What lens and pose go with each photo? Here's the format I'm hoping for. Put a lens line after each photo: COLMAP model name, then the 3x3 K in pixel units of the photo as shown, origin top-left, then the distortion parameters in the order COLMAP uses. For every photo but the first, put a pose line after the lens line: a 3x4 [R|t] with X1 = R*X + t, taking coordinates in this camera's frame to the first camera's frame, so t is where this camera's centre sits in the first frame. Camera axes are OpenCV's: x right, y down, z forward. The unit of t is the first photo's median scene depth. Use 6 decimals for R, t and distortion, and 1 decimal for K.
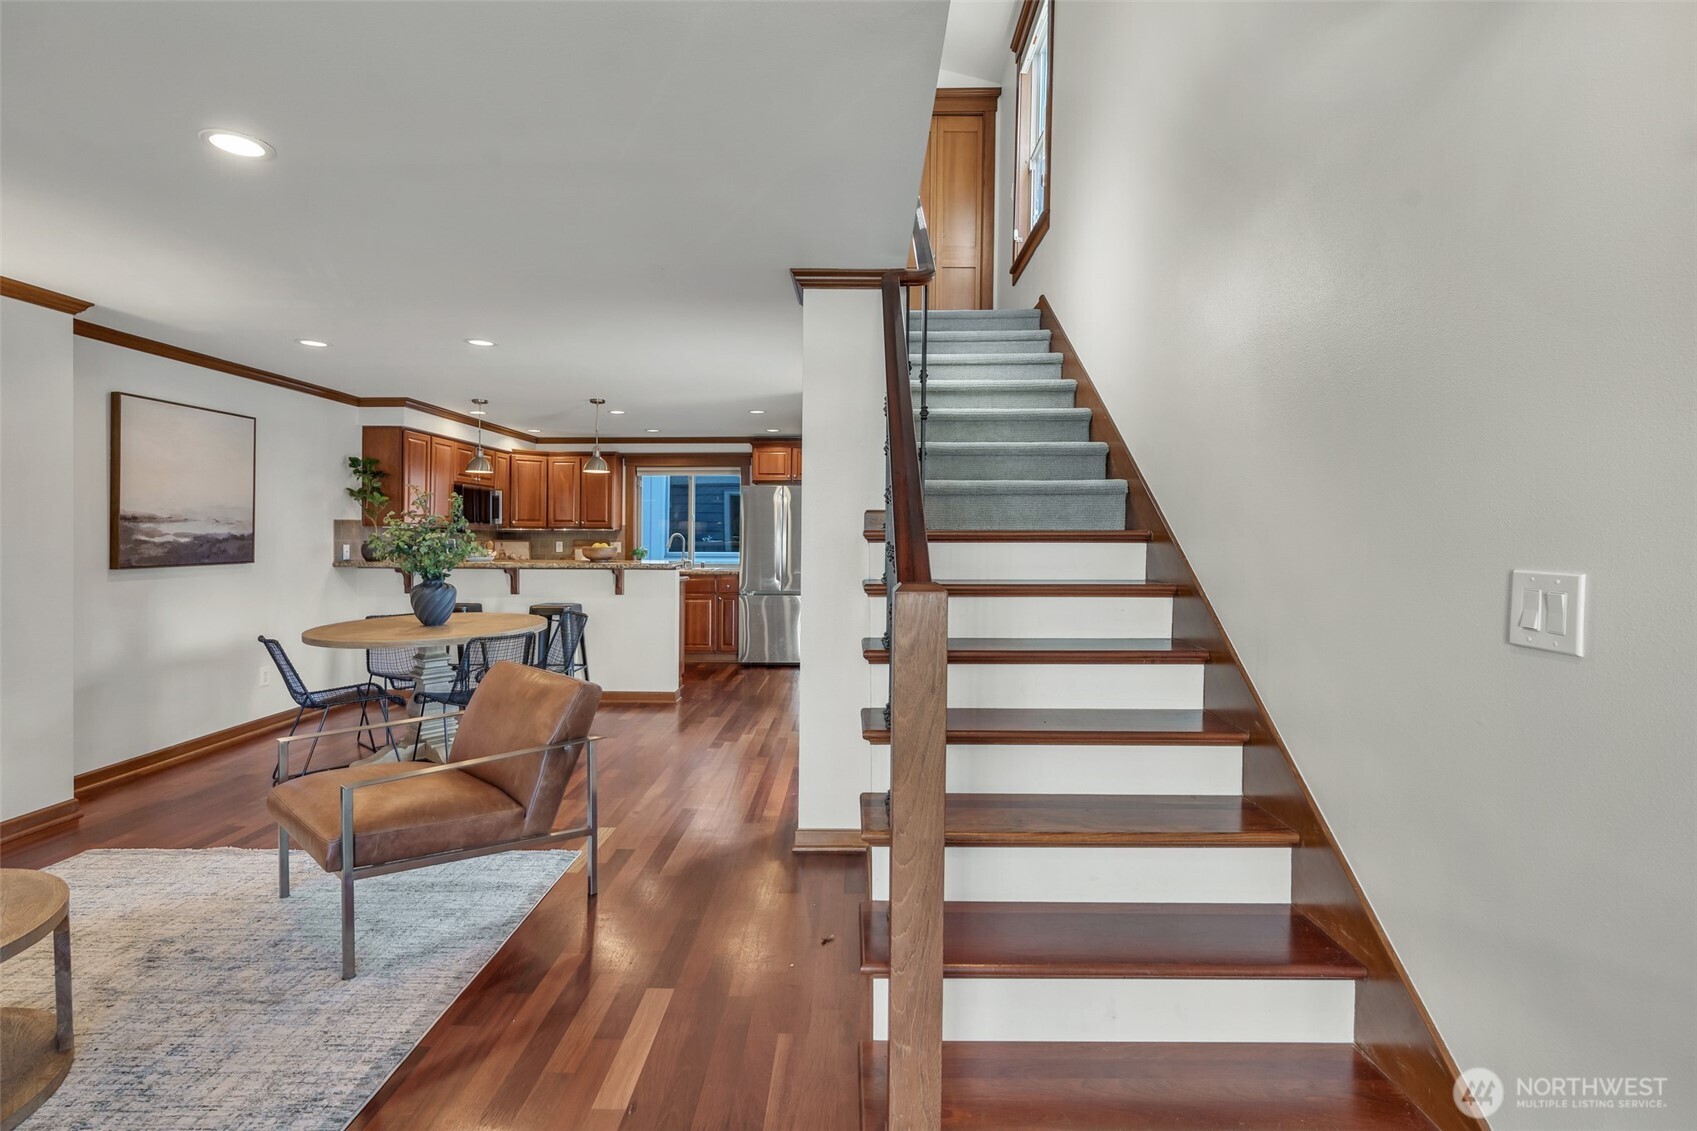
lens RADIAL K [[806.8, 0, 847.8], [0, 806.8, 554.7], [0, 0, 1]] dist [0.001928, 0.000342]
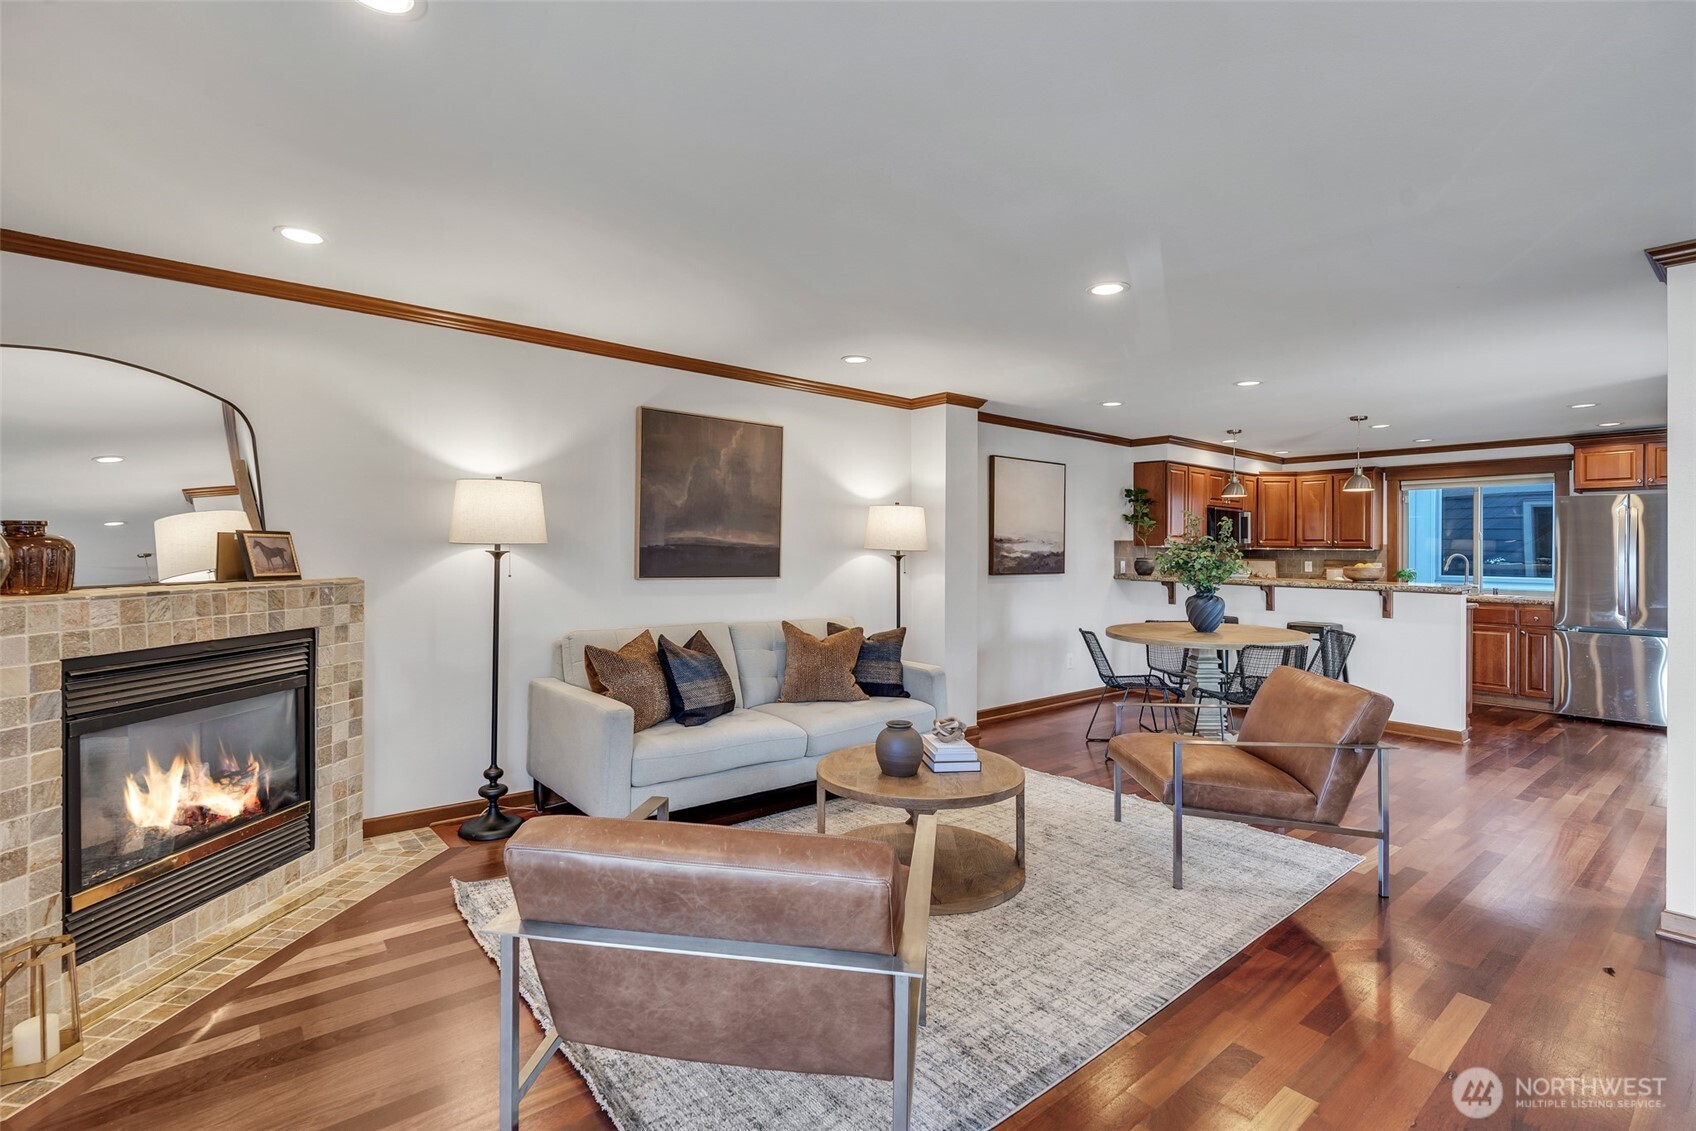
lens RADIAL K [[795.9, 0, 843.0], [0, 795.9, 533.5], [0, 0, 1]] dist [0.008637, 0.001291]
pose [[0.658219, -0.010449, -0.752754, 0.007329], [-0.025841, 0.999001, -0.036463, 0.001368], [0.752383, 0.043452, 0.657292, -0.146699]]
